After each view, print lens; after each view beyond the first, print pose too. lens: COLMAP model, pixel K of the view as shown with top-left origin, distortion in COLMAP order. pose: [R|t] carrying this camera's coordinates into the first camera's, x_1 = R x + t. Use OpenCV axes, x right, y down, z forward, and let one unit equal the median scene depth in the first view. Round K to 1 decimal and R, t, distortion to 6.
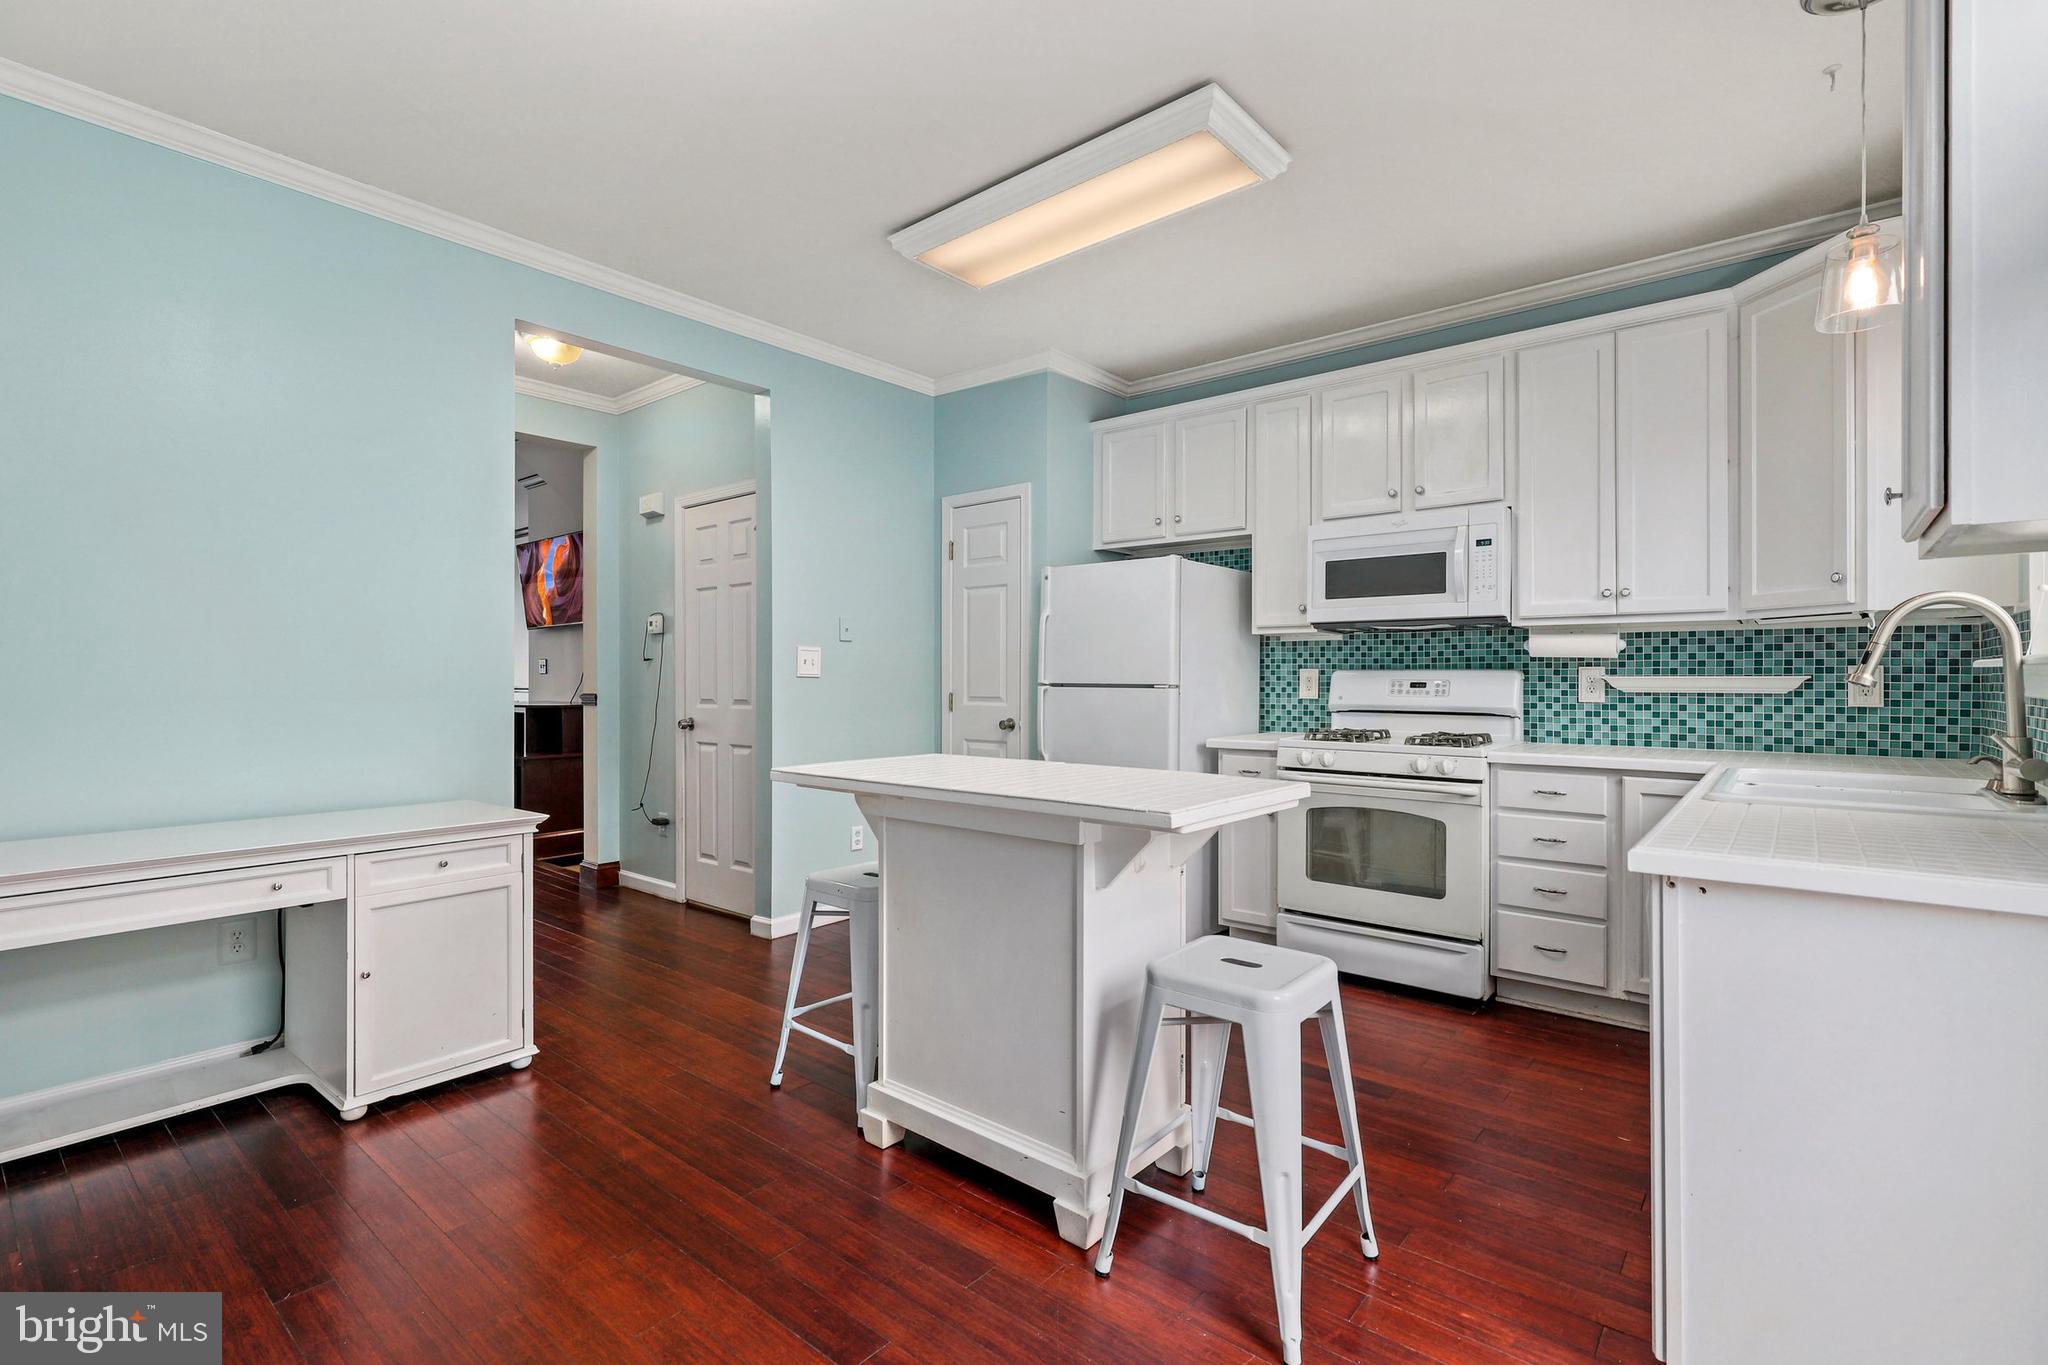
lens RADIAL K [[933.2, 0, 1019.6], [0, 933.2, 674.8], [0, 0, 1]] dist [0.000175, 0.000156]
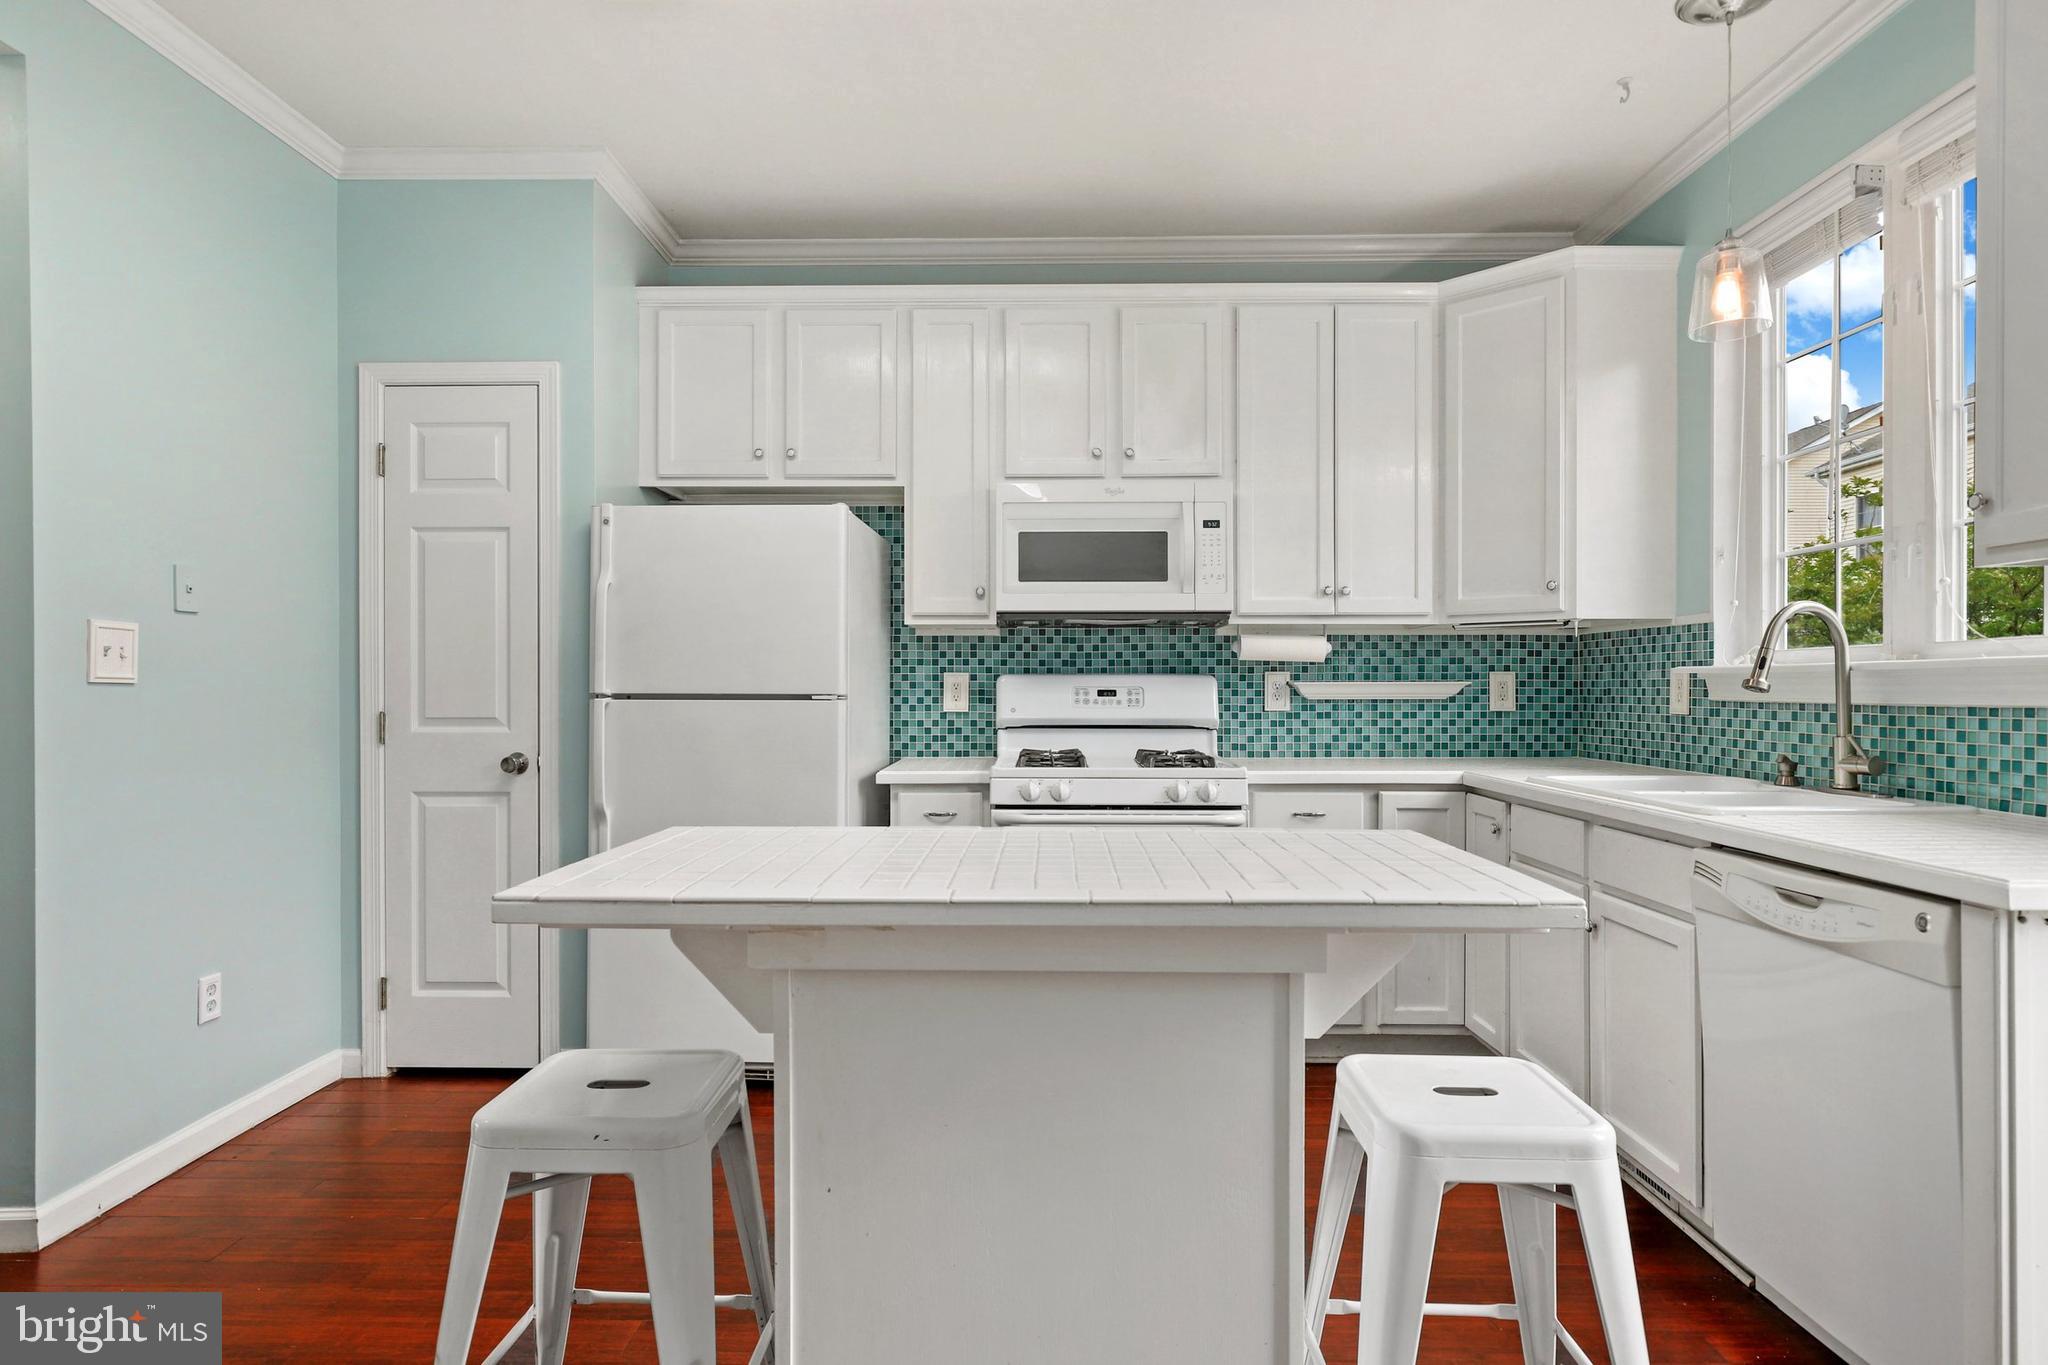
lens RADIAL K [[1129.8, 0, 1022.1], [0, 1129.8, 691.4], [0, 0, 1]] dist [-0.000531, -0.003393]
pose [[0.779085, -0.005301, 0.626896, -0.267054], [-0.000201, 0.999962, 0.008706, 0.001072], [-0.626918, -0.006909, 0.779055, 0.296903]]
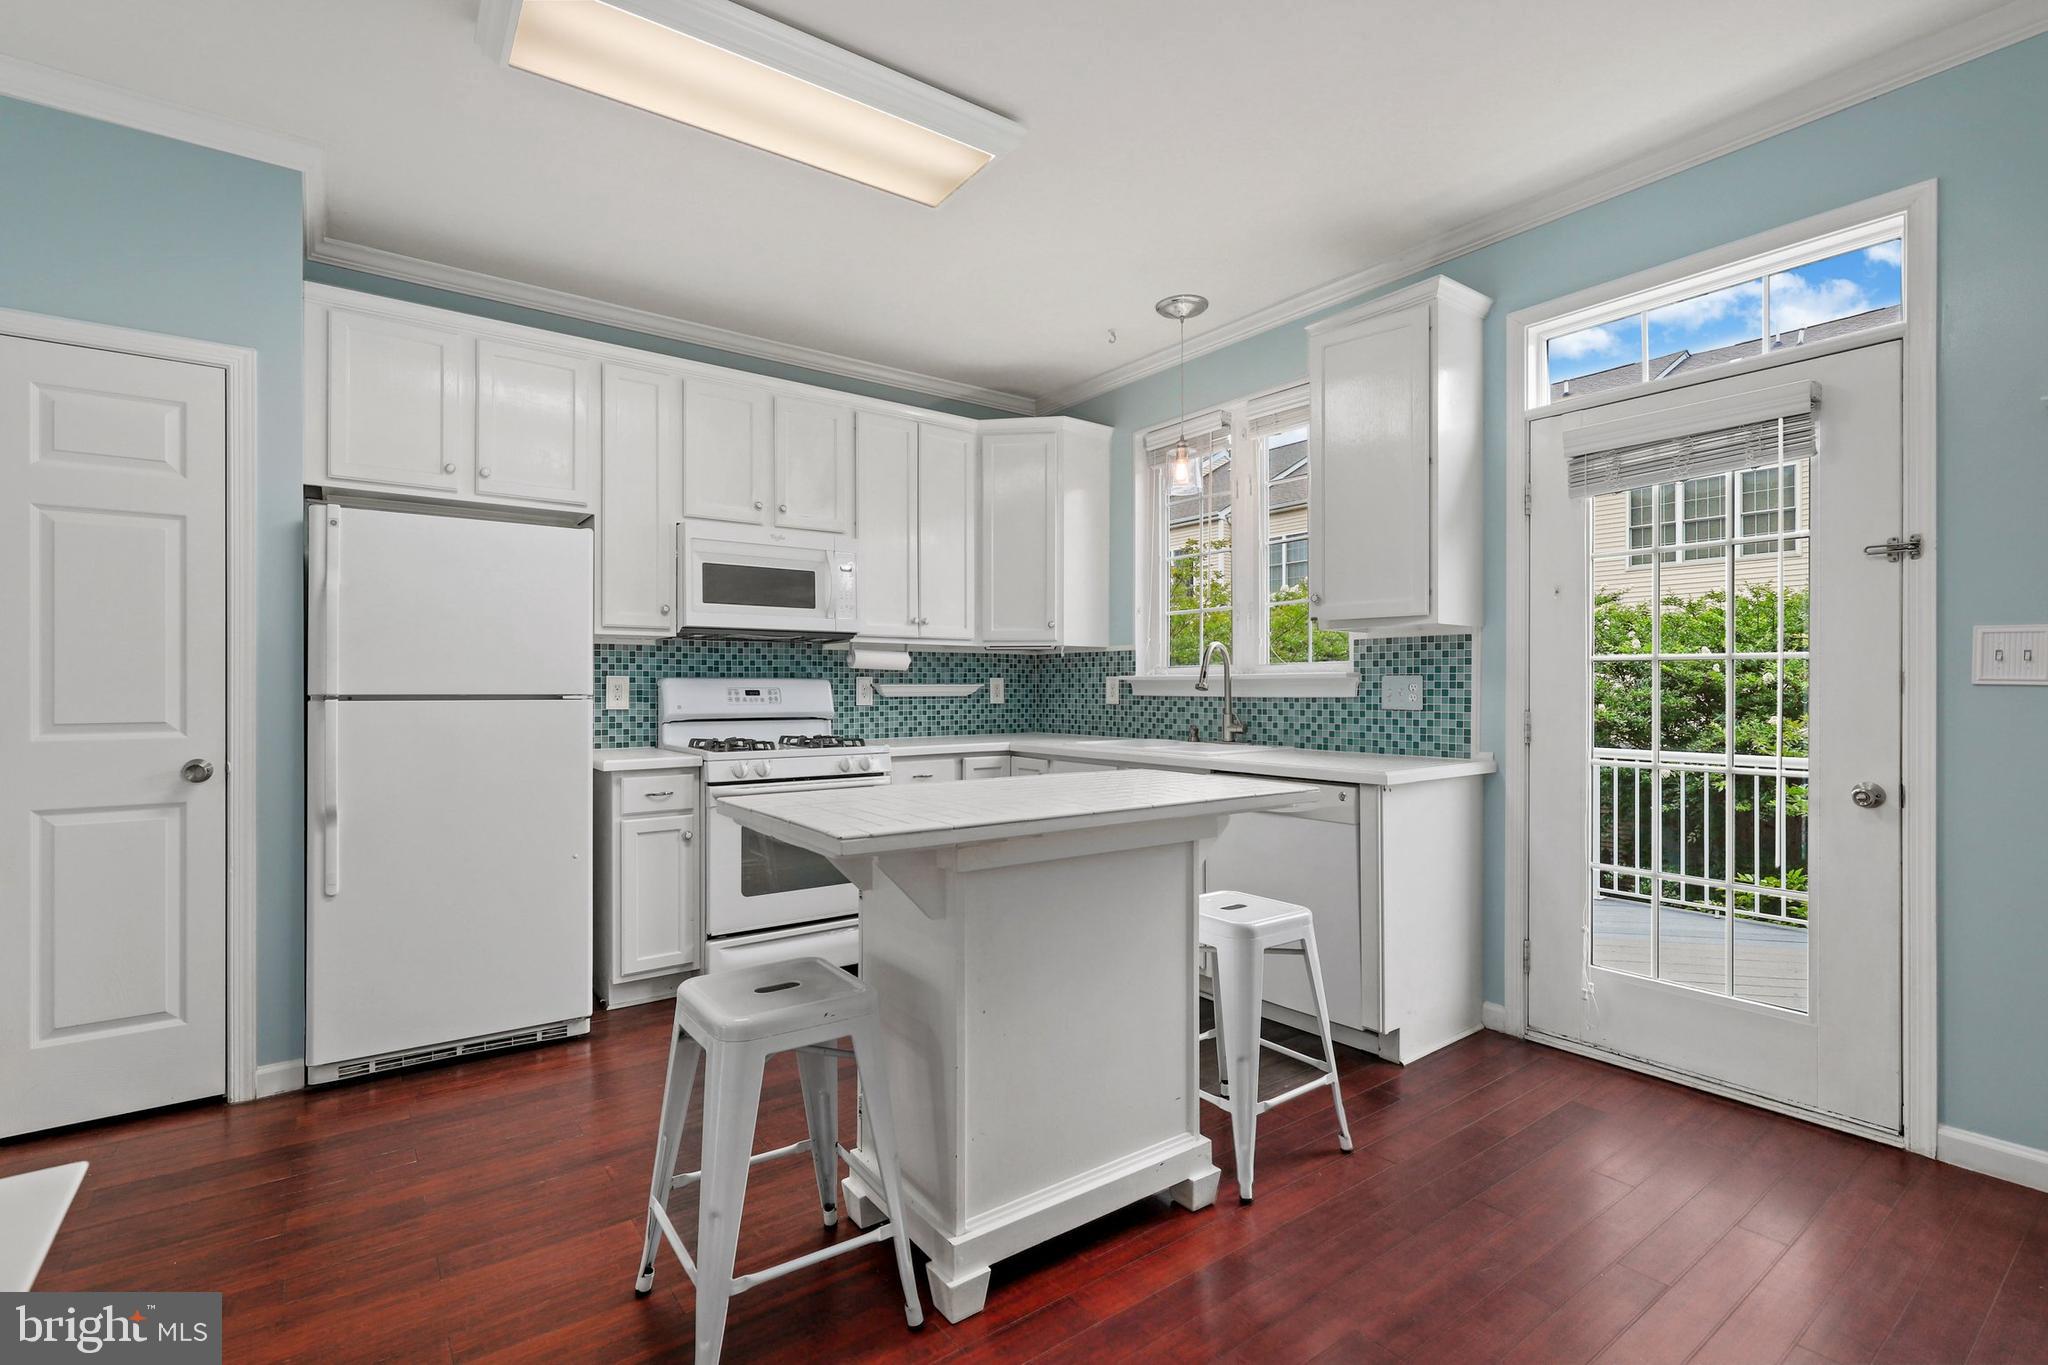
lens RADIAL K [[928.9, 0, 1018.9], [0, 928.9, 686.6], [0, 0, 1]] dist [0.001144, -0.000372]
pose [[0.236776, -0.001966, 0.971562, -0.544807], [-0.002434, 0.999994, 0.002617, 0.000788], [-0.971561, -0.002984, 0.236770, 0.498988]]
